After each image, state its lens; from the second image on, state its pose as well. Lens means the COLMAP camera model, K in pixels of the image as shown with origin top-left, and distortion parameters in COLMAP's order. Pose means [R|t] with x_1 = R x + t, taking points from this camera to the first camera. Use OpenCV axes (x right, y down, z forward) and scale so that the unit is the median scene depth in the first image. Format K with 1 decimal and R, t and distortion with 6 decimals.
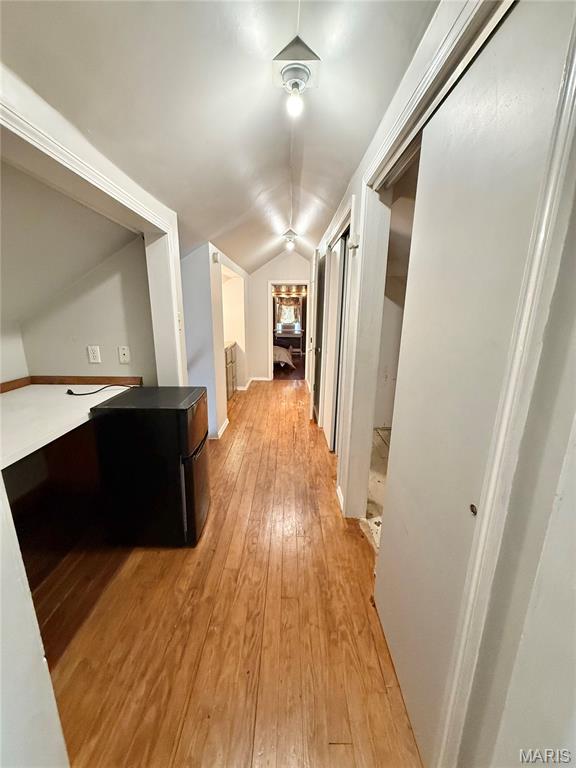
lens RADIAL K [[305.7, 0, 286.1], [0, 305.7, 384.0], [0, 0, 1]] dist [0.000348, -0.000025]
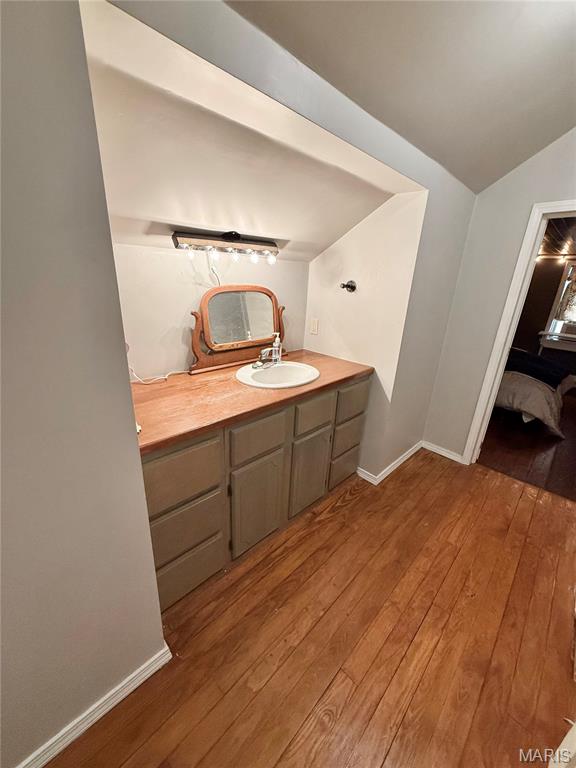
lens RADIAL K [[305.7, 0, 288.6], [0, 305.7, 380.2], [0, 0, 1]] dist [0.000348, -0.000025]
pose [[0.719995, 0.251567, -0.646778, 0.014857], [-0.209960, 0.967270, 0.142496, -0.141386], [0.661456, 0.033201, 0.749248, 0.576374]]
